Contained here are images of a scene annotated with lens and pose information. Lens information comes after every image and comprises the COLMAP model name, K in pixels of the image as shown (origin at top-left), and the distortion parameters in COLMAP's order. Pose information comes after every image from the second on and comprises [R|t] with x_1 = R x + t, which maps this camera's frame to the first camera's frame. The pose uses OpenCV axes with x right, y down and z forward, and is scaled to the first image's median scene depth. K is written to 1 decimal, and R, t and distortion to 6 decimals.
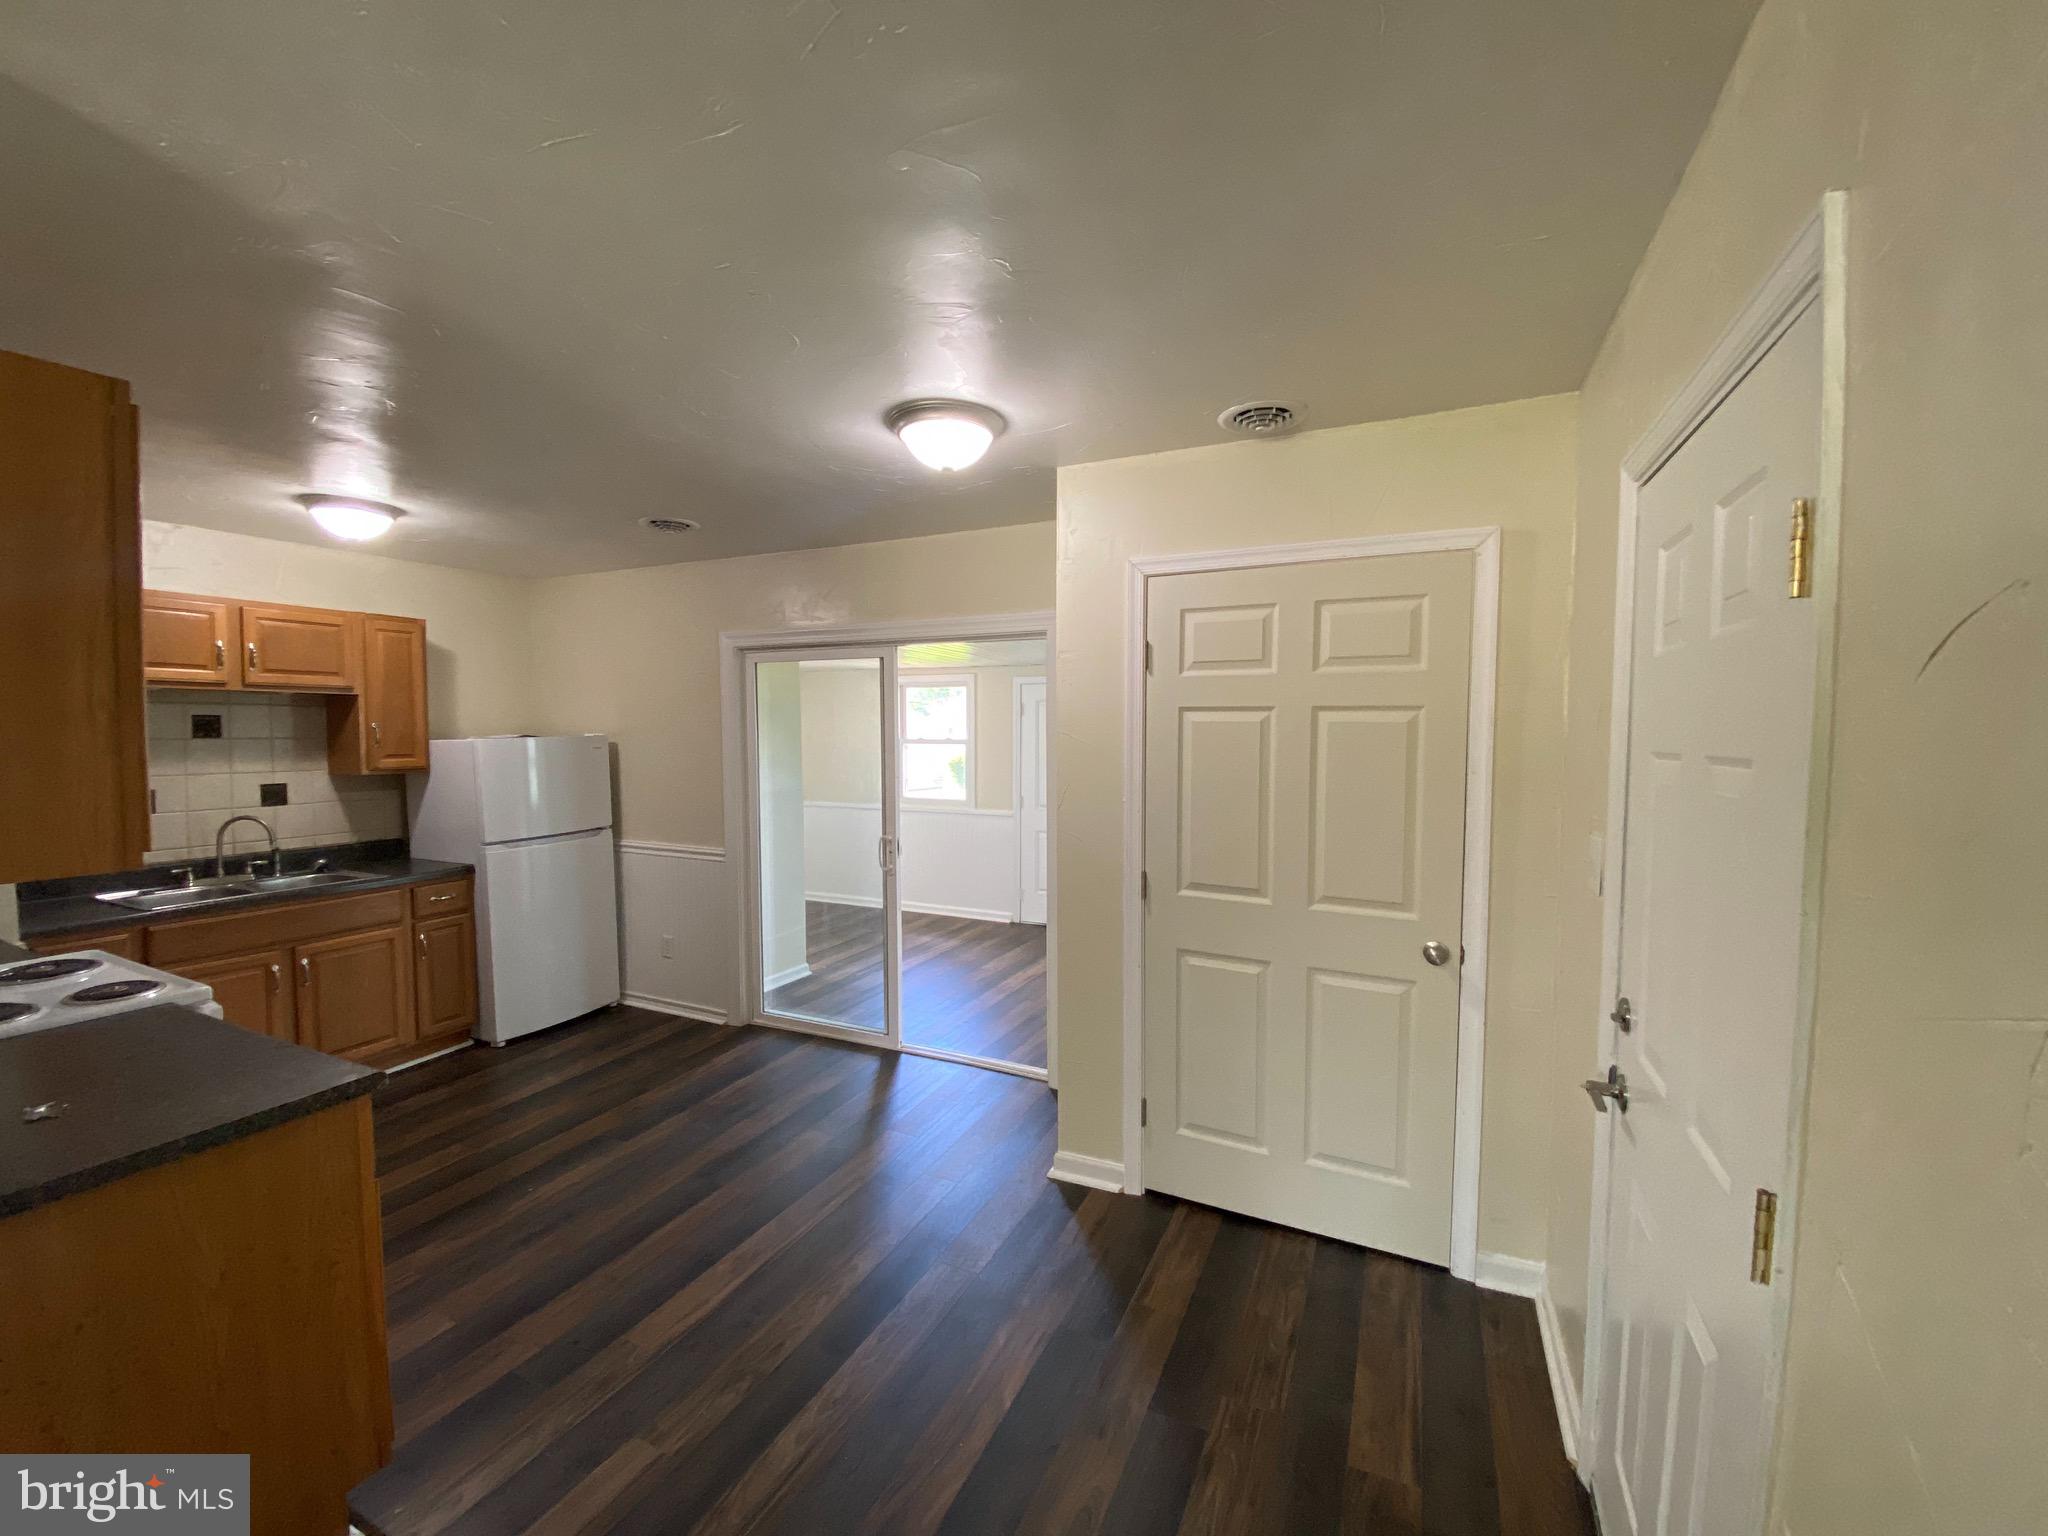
lens RADIAL K [[830.0, 0, 1014.1], [0, 830.0, 760.5], [0, 0, 1]] dist [0.033605, -0.027787]
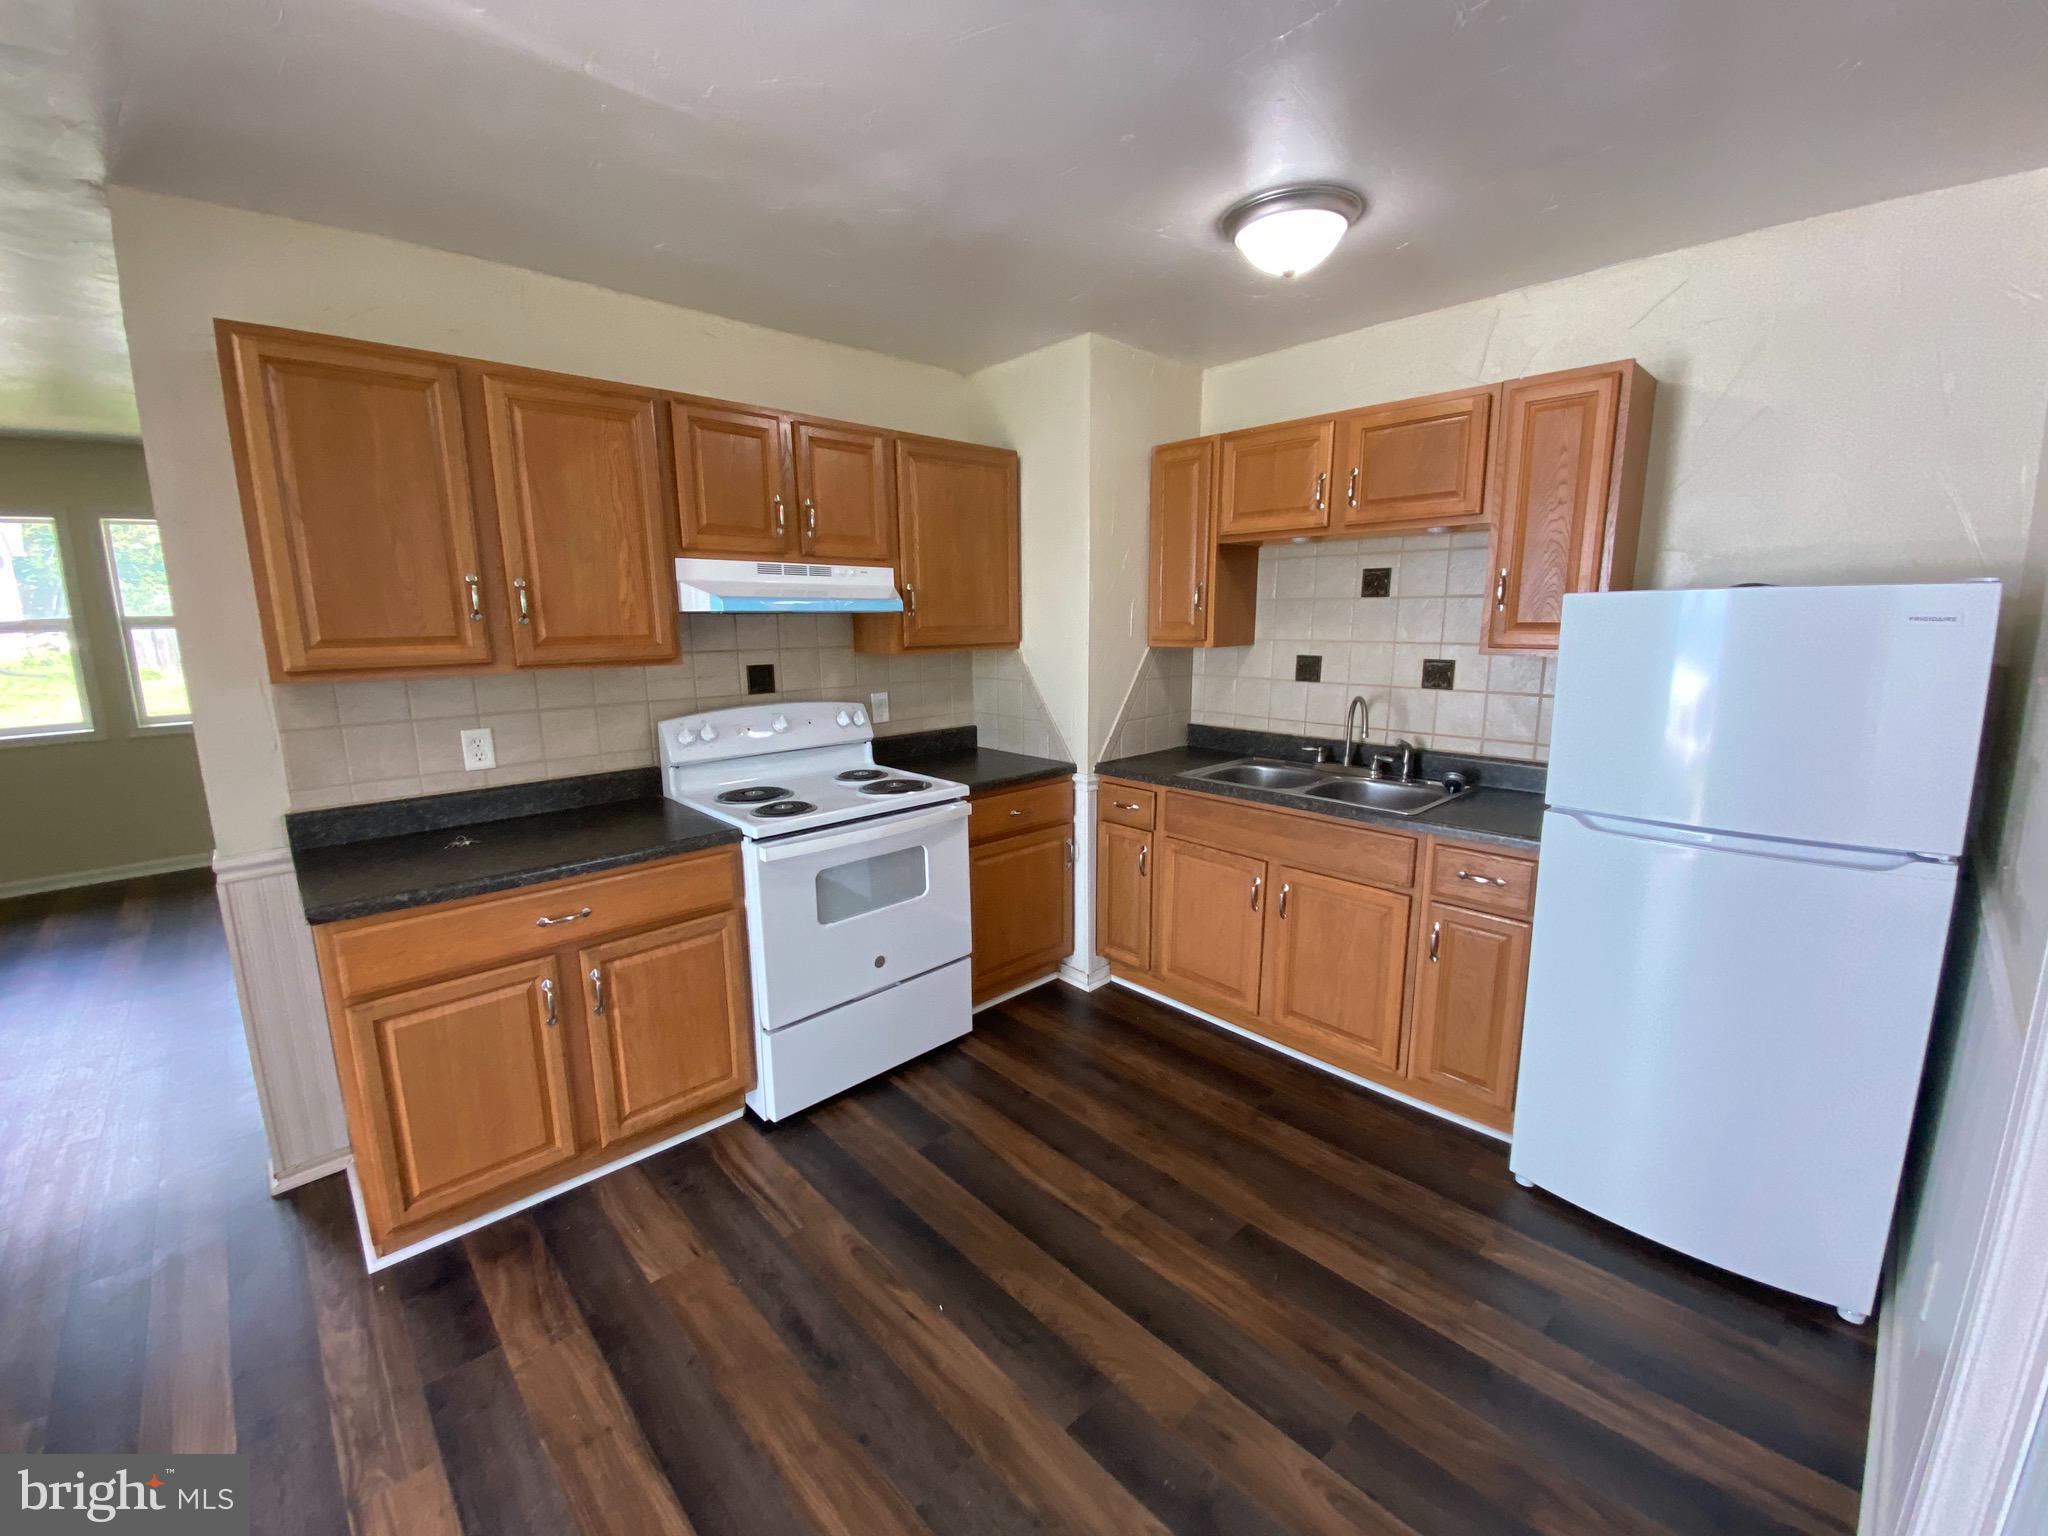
lens RADIAL K [[830.0, 0, 1014.1], [0, 830.0, 760.5], [0, 0, 1]] dist [0.033605, -0.027787]
pose [[-0.363156, 0.166776, -0.916681, -0.058521], [-0.027000, 0.981553, 0.189275, -0.014355], [0.931337, 0.093487, -0.351953, 0.914137]]
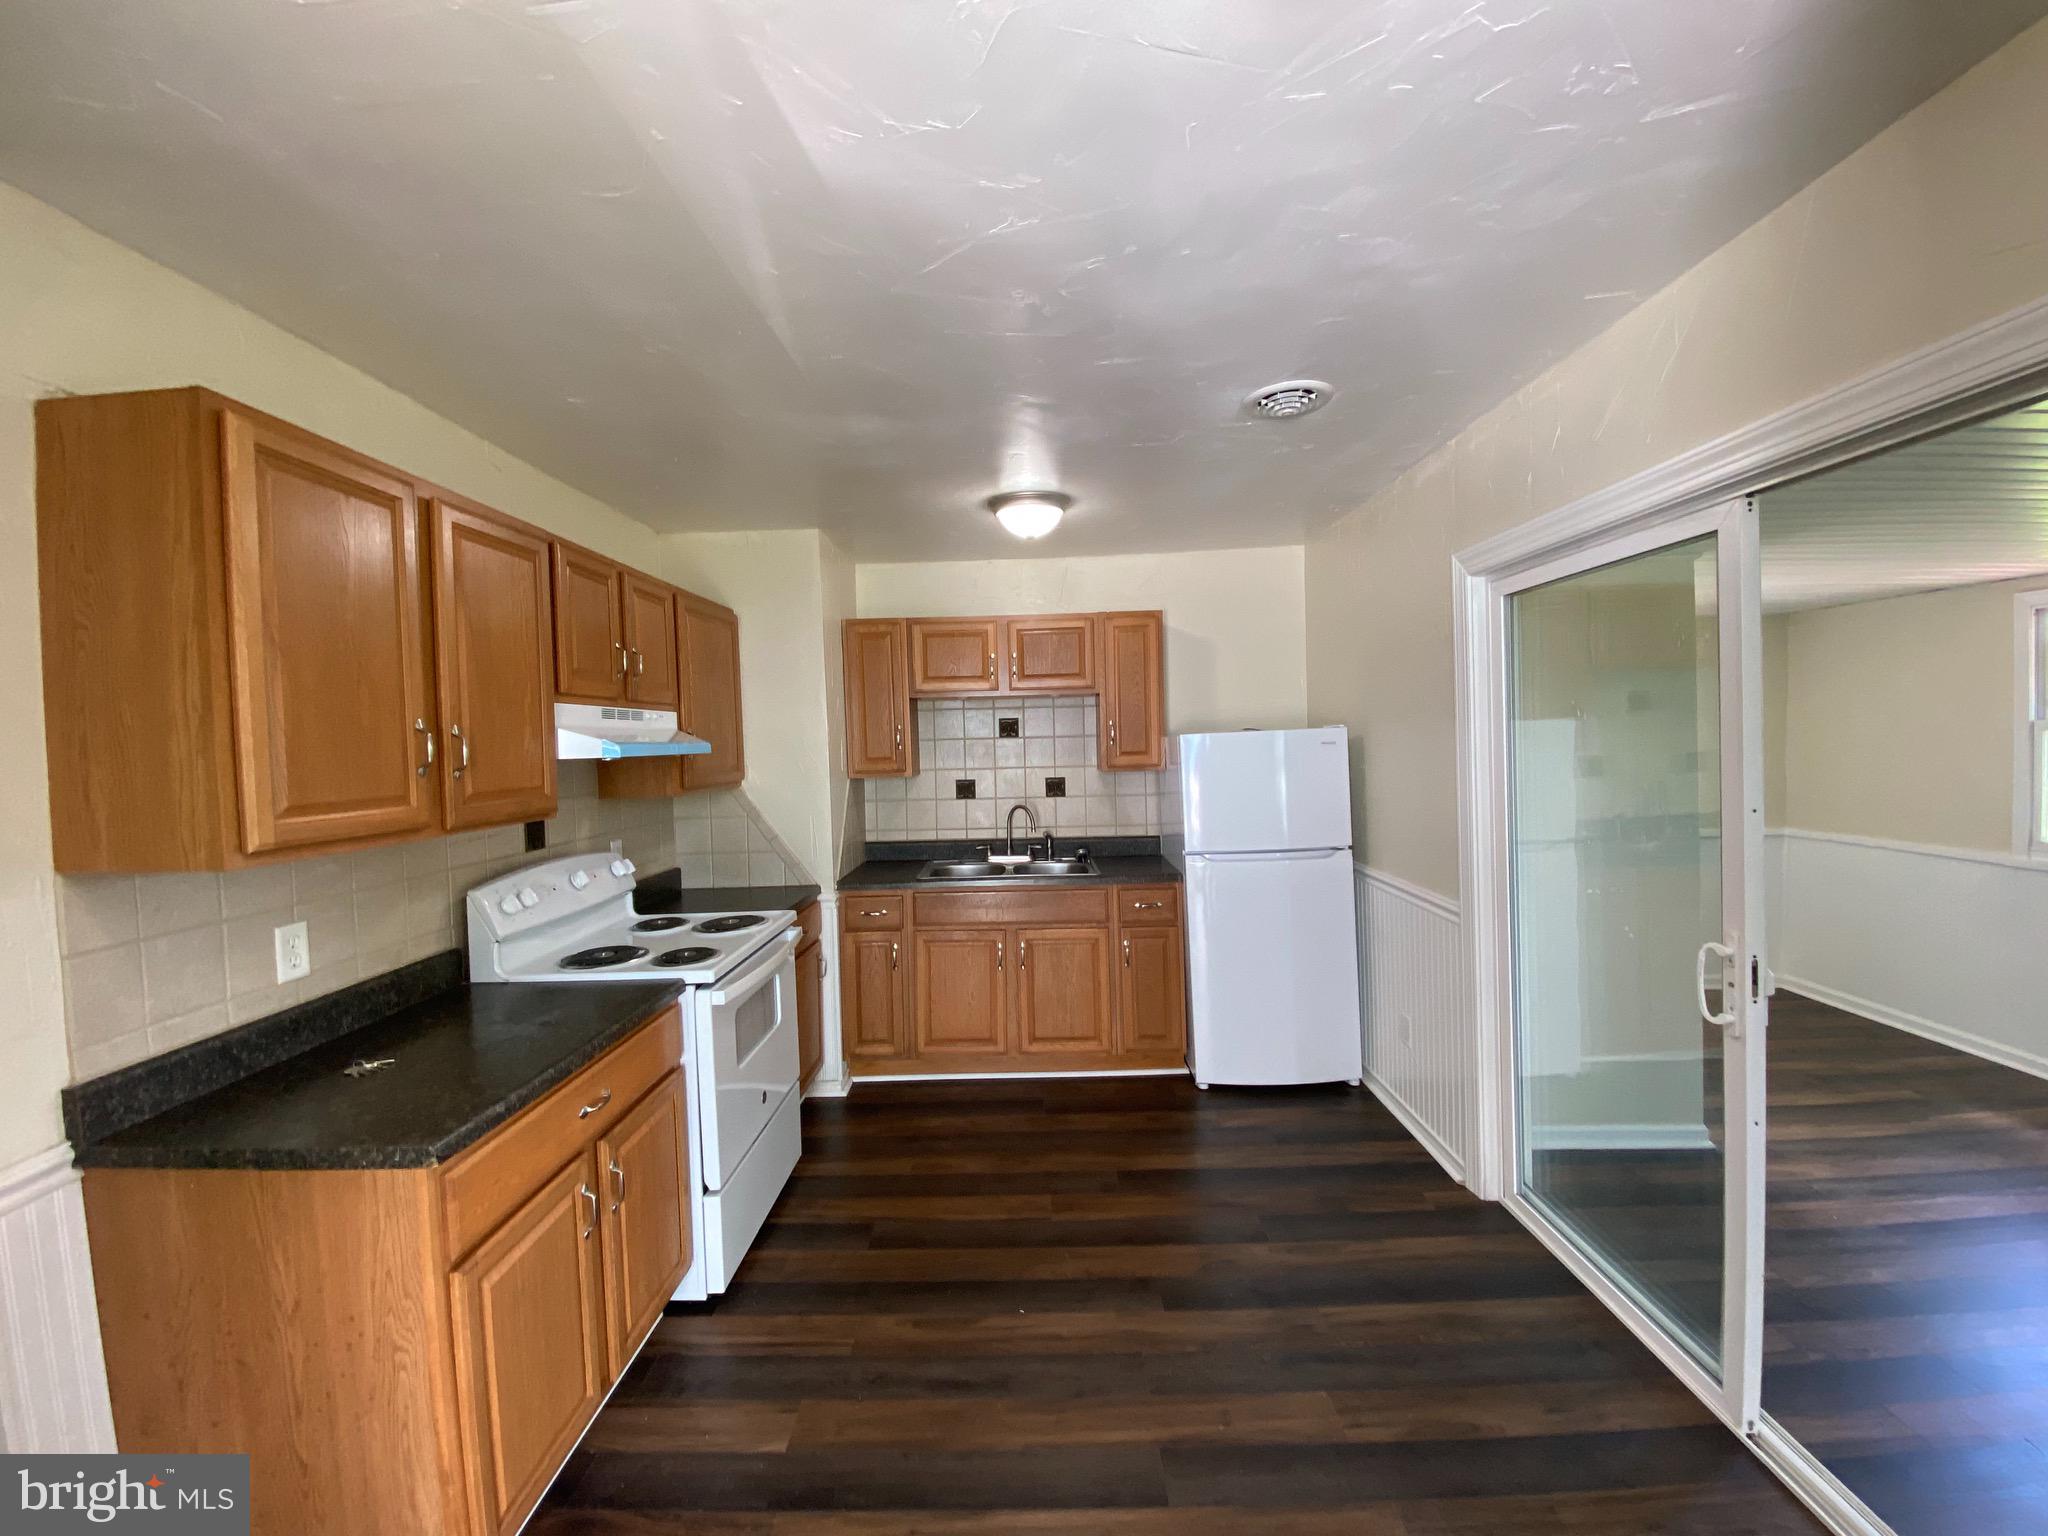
lens RADIAL K [[830.0, 0, 1014.1], [0, 830.0, 760.5], [0, 0, 1]] dist [0.033605, -0.027787]
pose [[0.412438, 0.011837, -0.910909, 0.091754], [-0.005222, 0.999930, 0.010629, -0.005612], [0.910971, 0.000373, 0.412471, 0.495966]]
